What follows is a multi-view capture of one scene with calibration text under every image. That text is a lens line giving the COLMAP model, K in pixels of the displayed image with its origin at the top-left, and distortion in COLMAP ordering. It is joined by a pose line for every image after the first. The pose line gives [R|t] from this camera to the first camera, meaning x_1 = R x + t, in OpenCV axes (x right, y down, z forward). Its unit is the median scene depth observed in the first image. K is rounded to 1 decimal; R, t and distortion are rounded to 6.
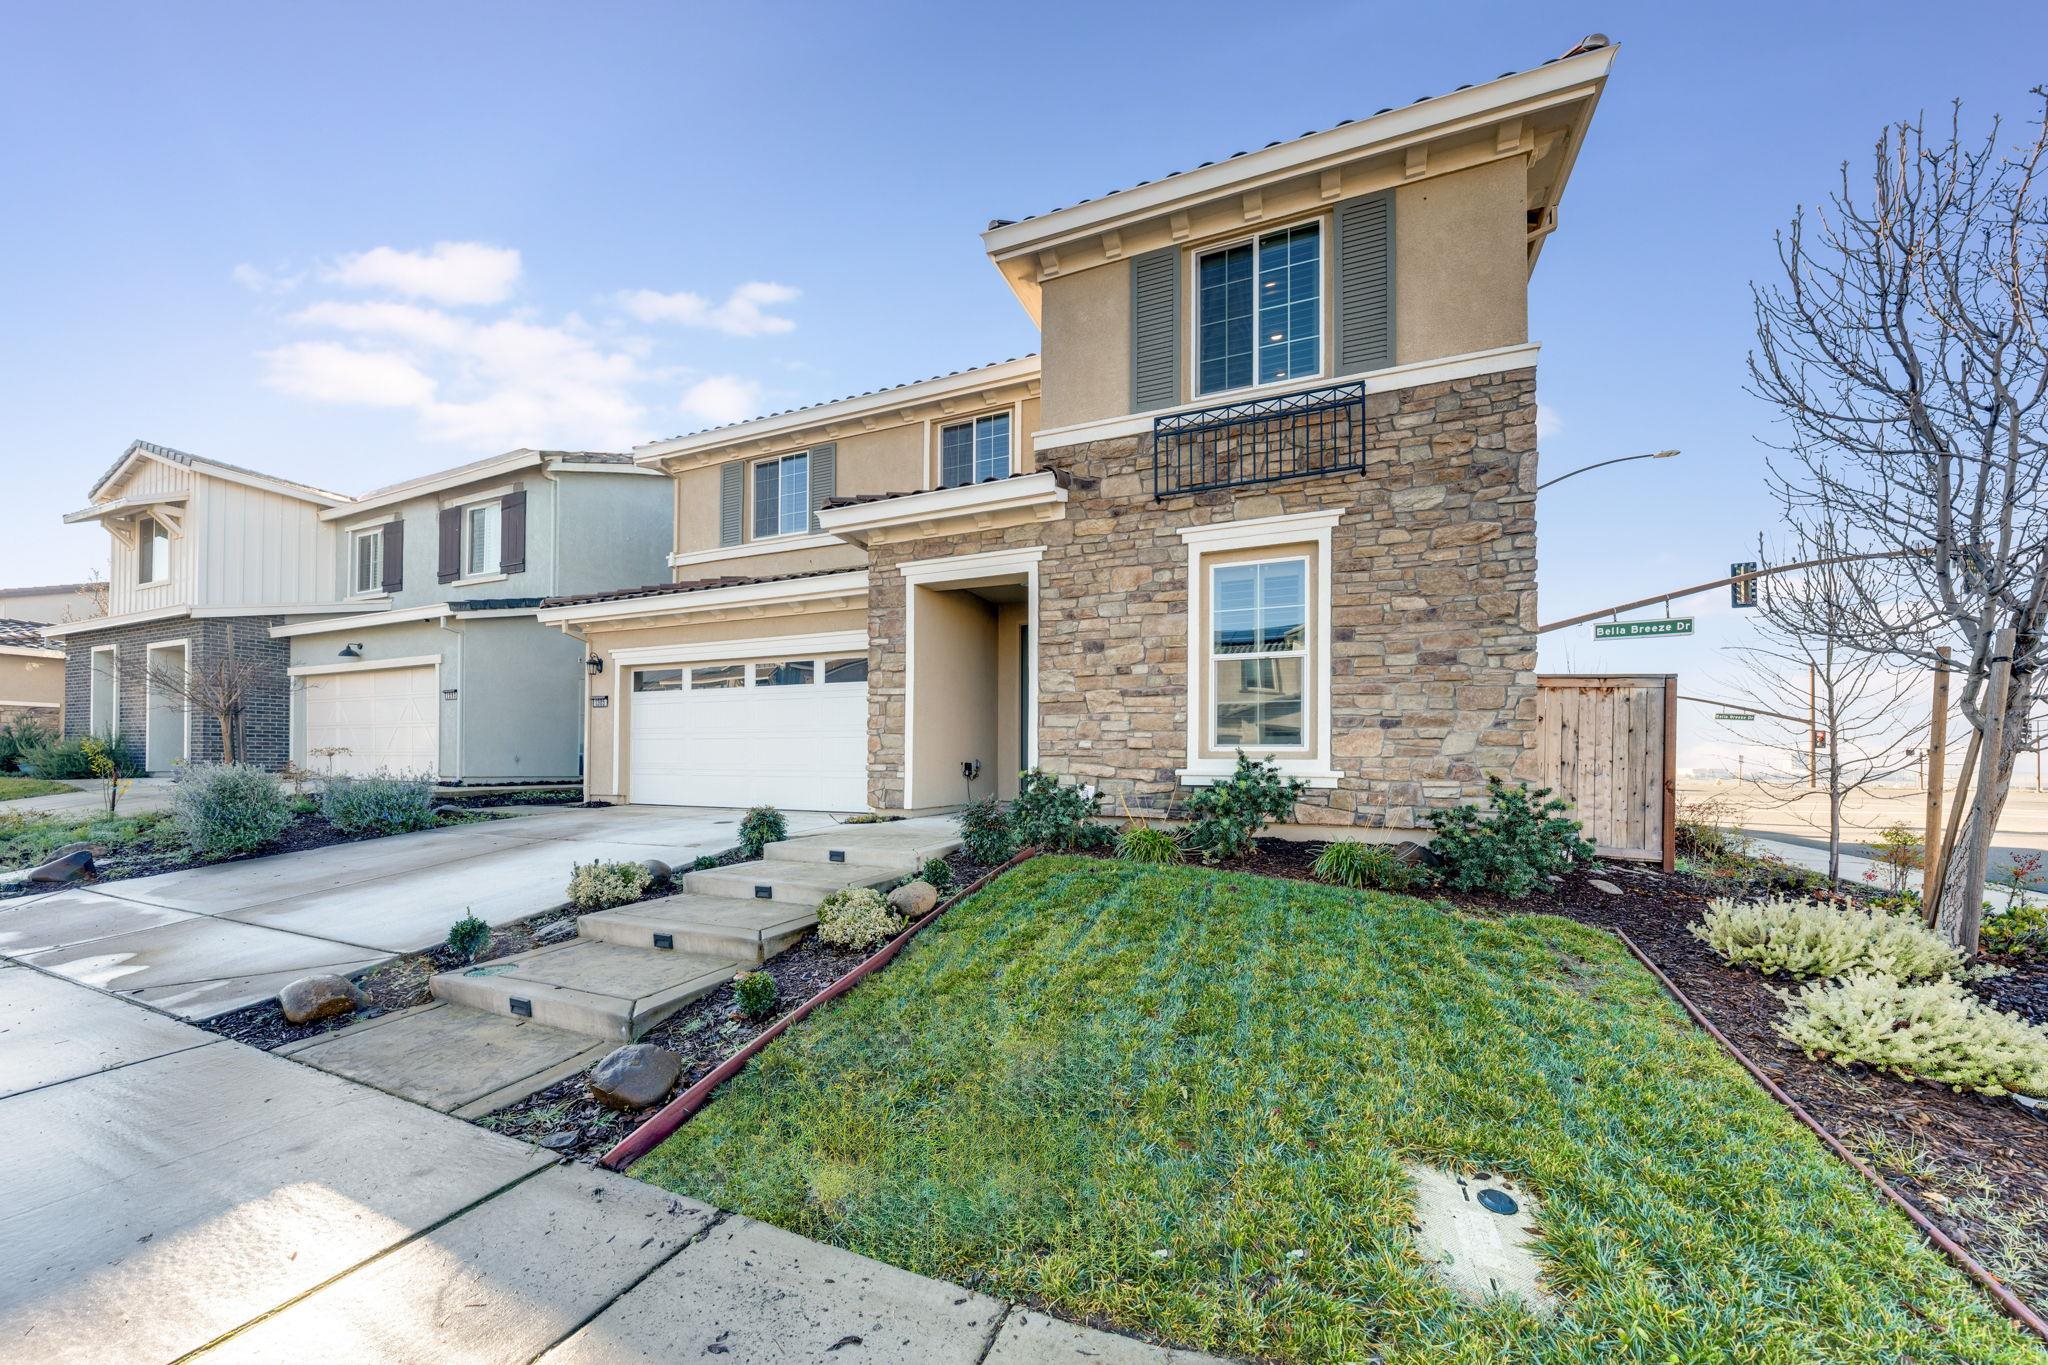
lens RADIAL K [[836.5, 0, 997.6], [0, 836.5, 716.9], [0, 0, 1]] dist [-0.001136, -0.000079]
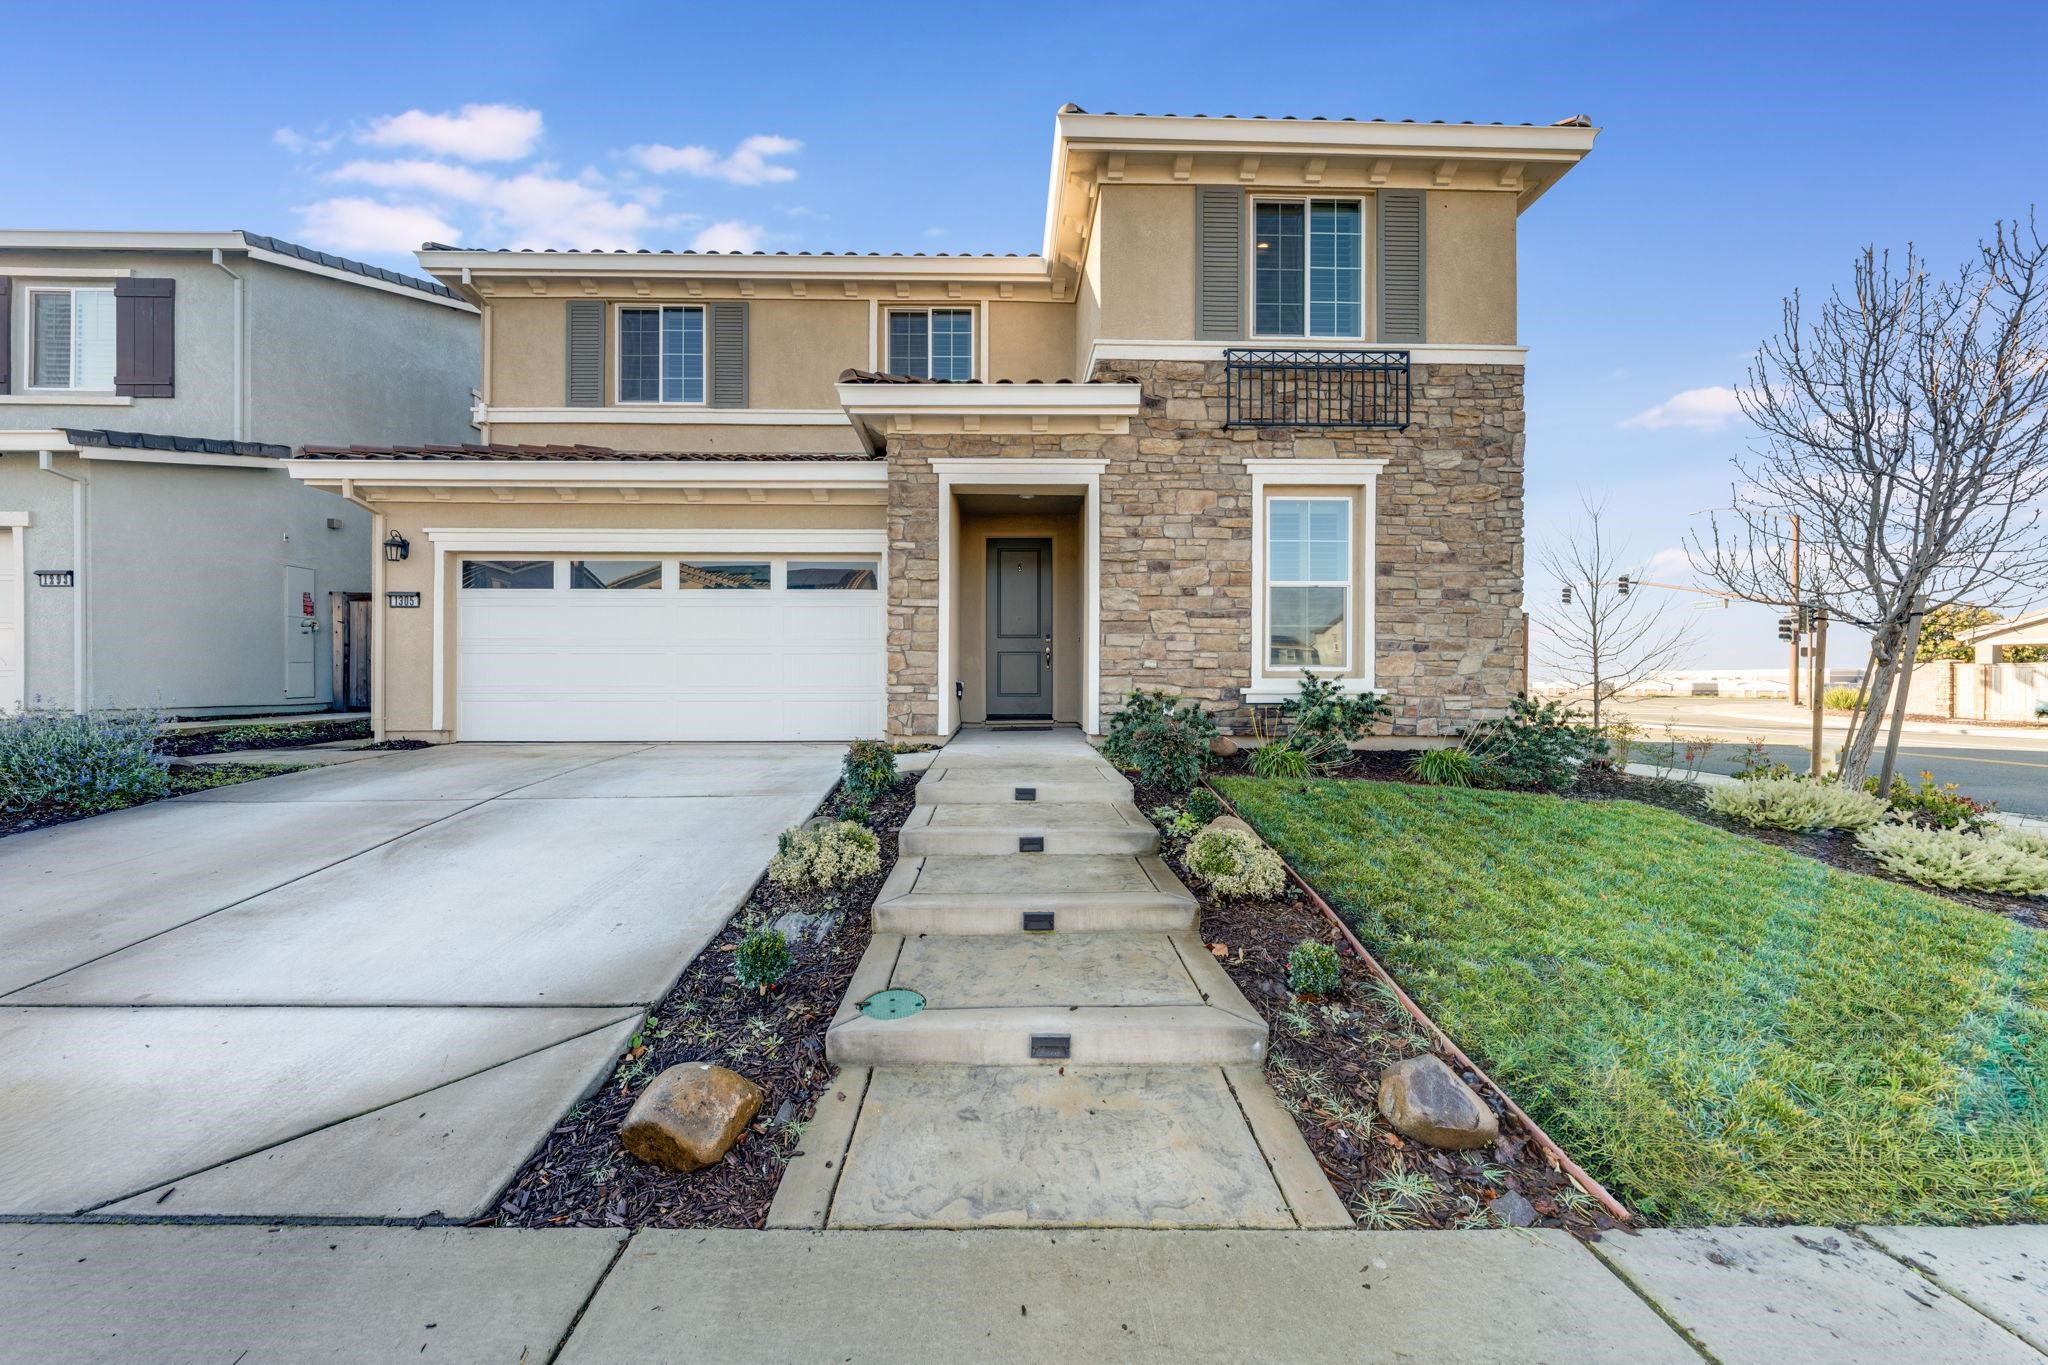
lens RADIAL K [[800.1, 0, 1018.1], [0, 800.1, 649.3], [0, 0, 1]] dist [-0.002869, 0.000221]
pose [[0.886083, 0.011563, 0.463383, -0.491258], [-0.020527, 0.999687, 0.014307, 0.004972], [-0.463073, -0.022189, 0.886042, 0.234932]]
